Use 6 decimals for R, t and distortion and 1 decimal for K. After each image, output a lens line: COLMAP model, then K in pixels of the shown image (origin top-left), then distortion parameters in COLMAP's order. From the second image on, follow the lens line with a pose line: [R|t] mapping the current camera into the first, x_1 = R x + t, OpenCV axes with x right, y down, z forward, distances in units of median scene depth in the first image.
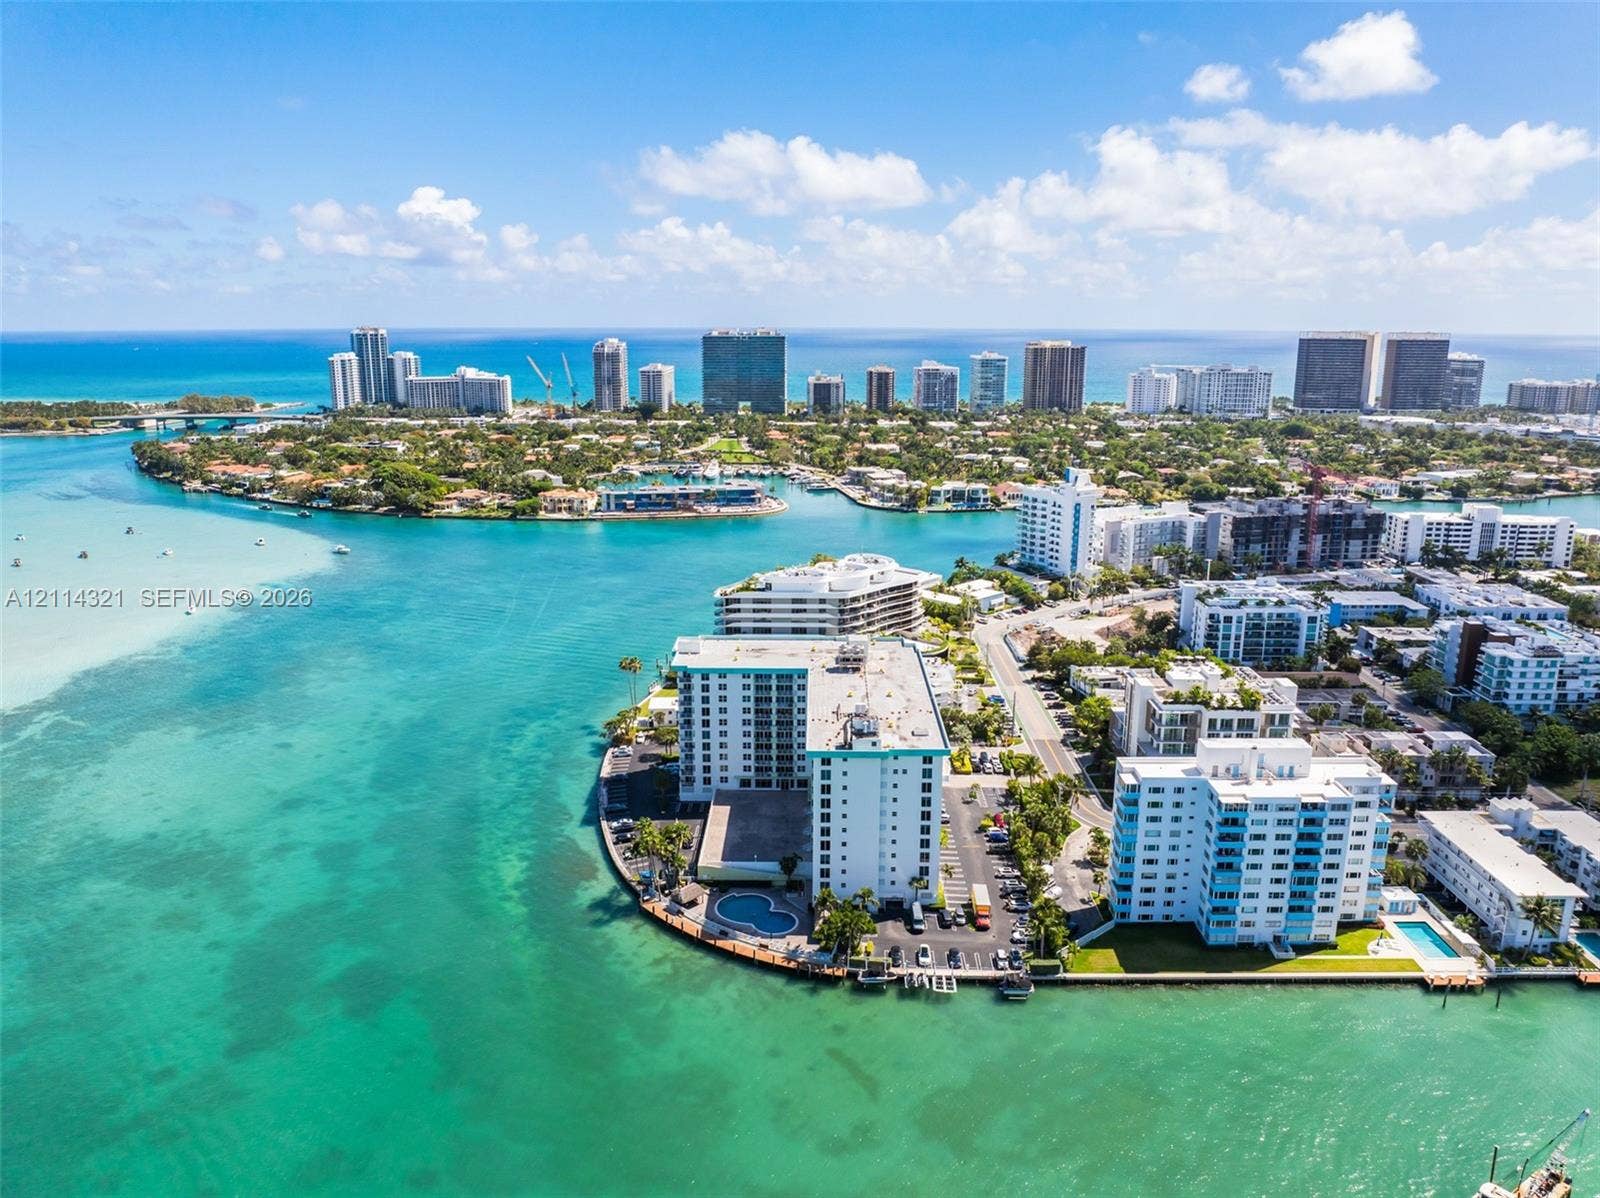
lens RADIAL K [[1121.9, 0, 806.5], [0, 1121.9, 601.7], [0, 0, 1]] dist [-0.034566, 0.008951]
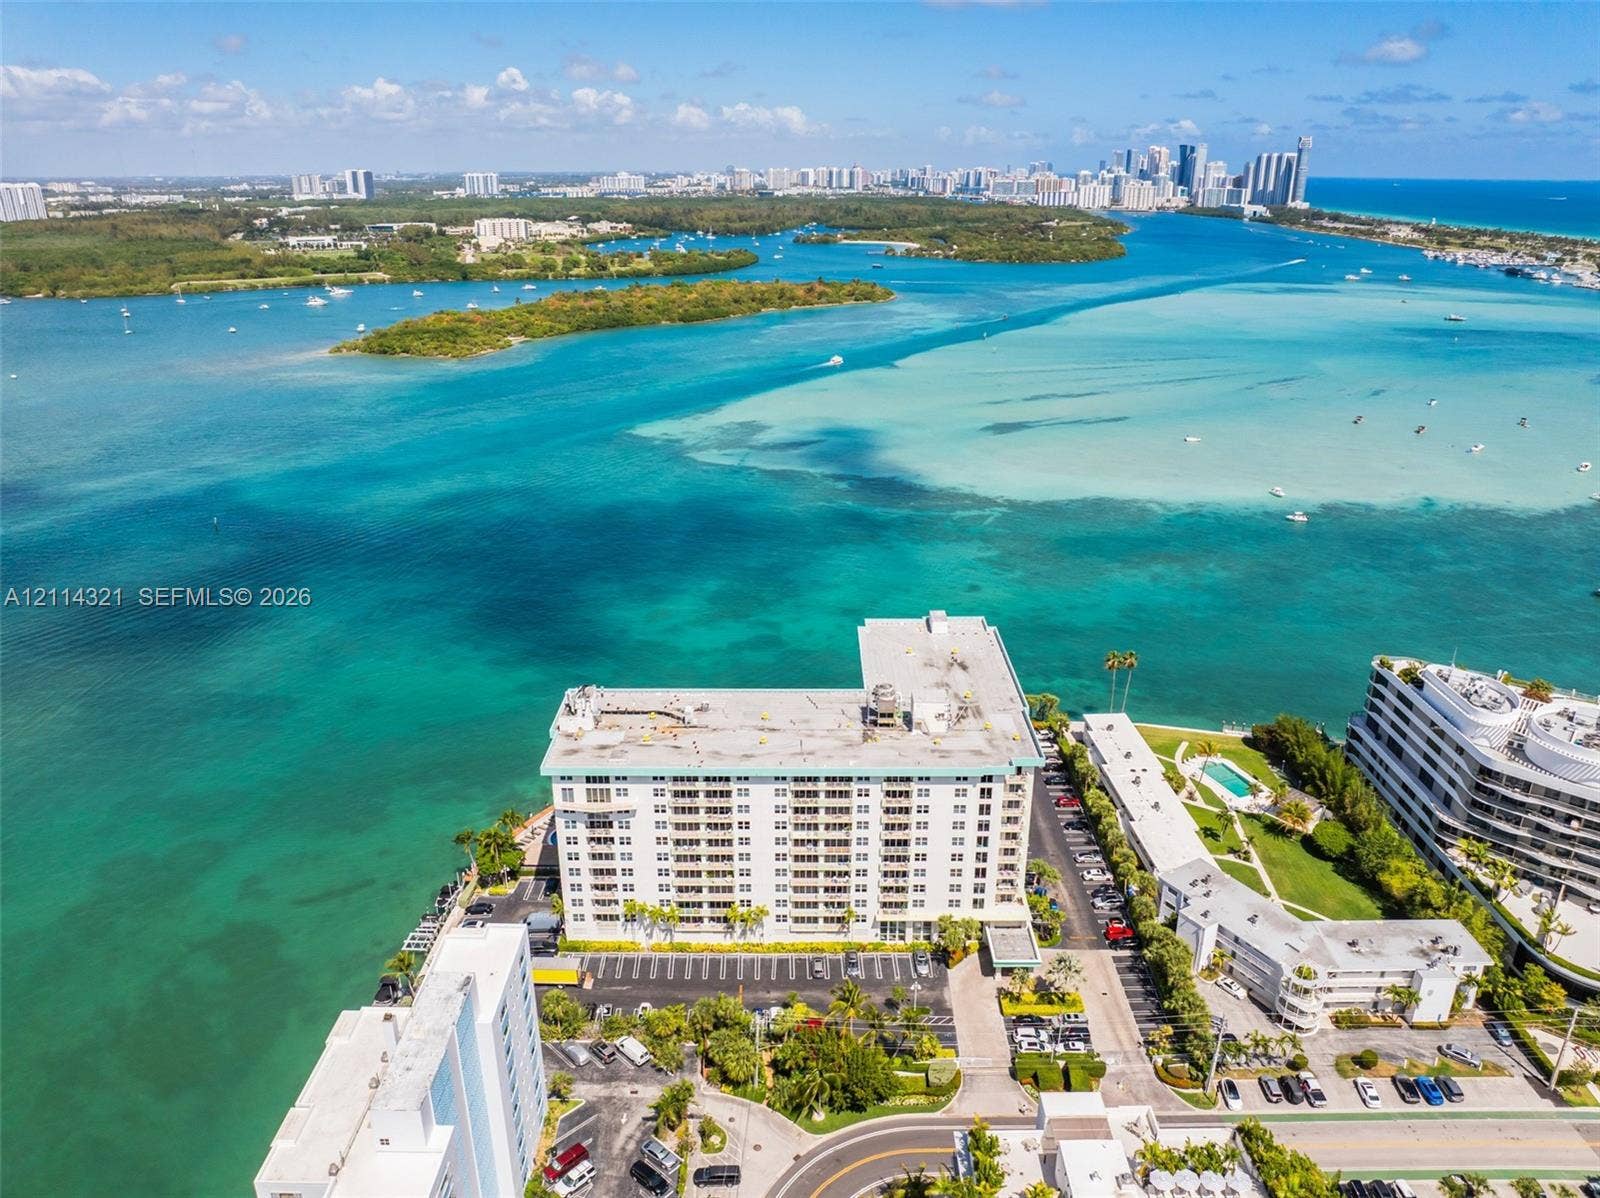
lens RADIAL K [[1121.9, 0, 806.5], [0, 1121.9, 601.7], [0, 0, 1]] dist [-0.034566, 0.008951]
pose [[0.006706, 0.361627, -0.932299, 0.480983], [-0.244161, 0.904694, 0.349163, -0.173966], [0.969711, 0.225290, 0.094362, 0.623382]]
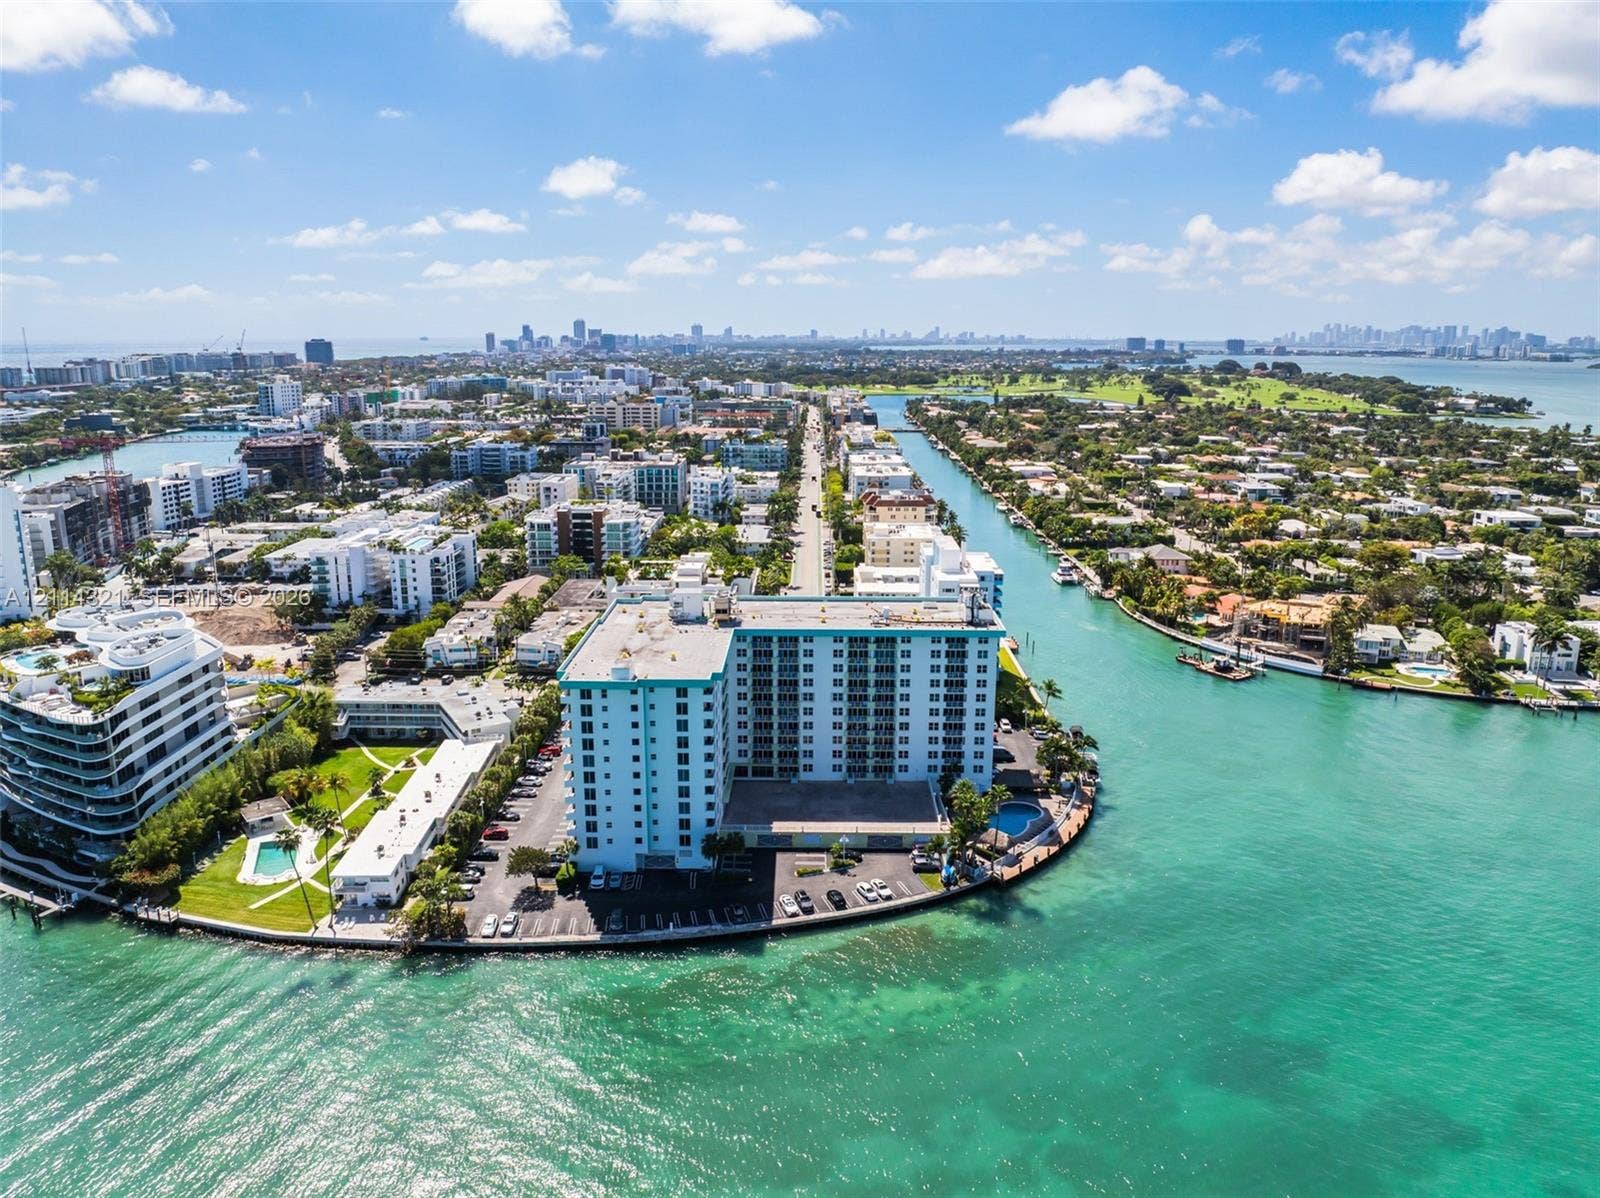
lens RADIAL K [[1121.9, 0, 806.5], [0, 1121.9, 601.7], [0, 0, 1]] dist [-0.034566, 0.008951]
pose [[0.002164, -0.237158, 0.971469, -0.558752], [0.241160, 0.942922, 0.229652, -0.095511], [-0.970483, 0.233782, 0.059233, 0.635431]]
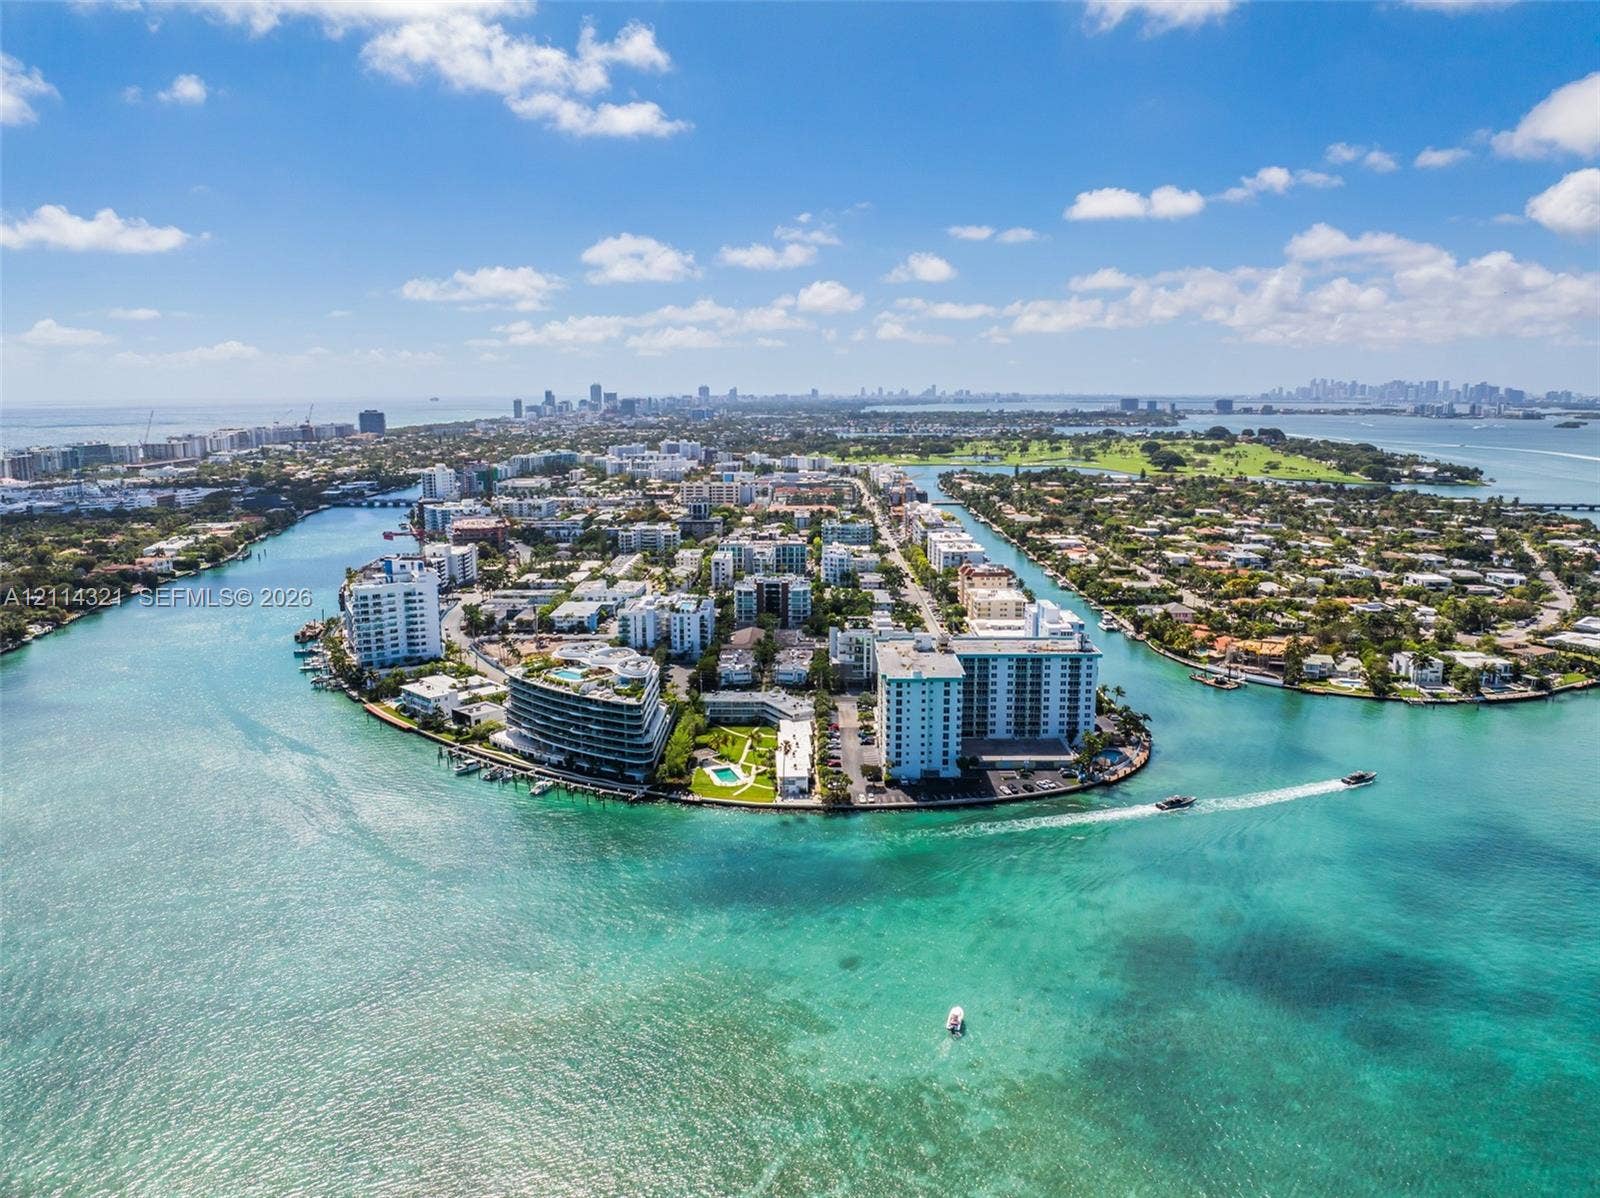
lens RADIAL K [[1121.9, 0, 806.5], [0, 1121.9, 601.7], [0, 0, 1]] dist [-0.034566, 0.008951]
pose [[-0.003621, -0.191304, 0.981524, -1.035596], [0.246798, 0.950998, 0.186265, -0.239124], [-0.969060, 0.242912, 0.043770, 0.787443]]
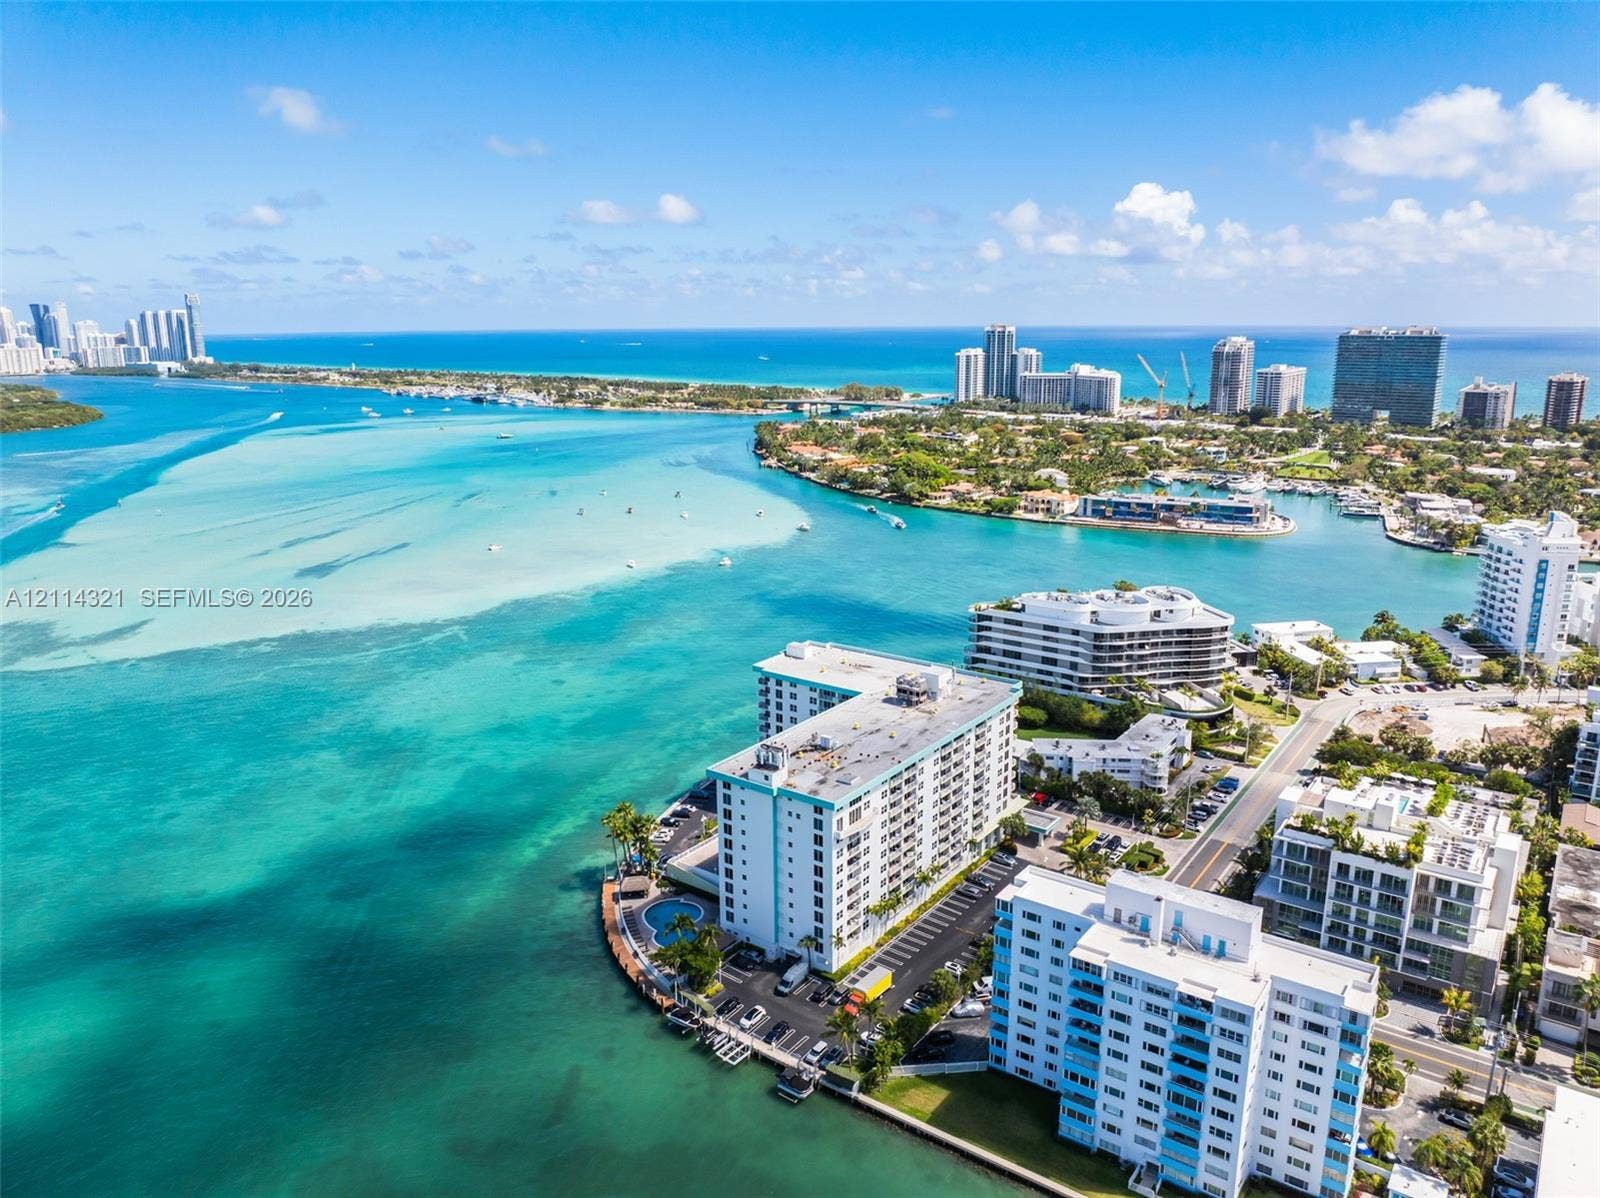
lens RADIAL K [[1121.9, 0, 806.5], [0, 1121.9, 601.7], [0, 0, 1]] dist [-0.034566, 0.008951]
pose [[0.811545, 0.134084, -0.568697, 0.339657], [-0.132951, 0.990157, 0.043729, -0.034774], [0.568963, 0.040121, 0.821384, 0.149586]]
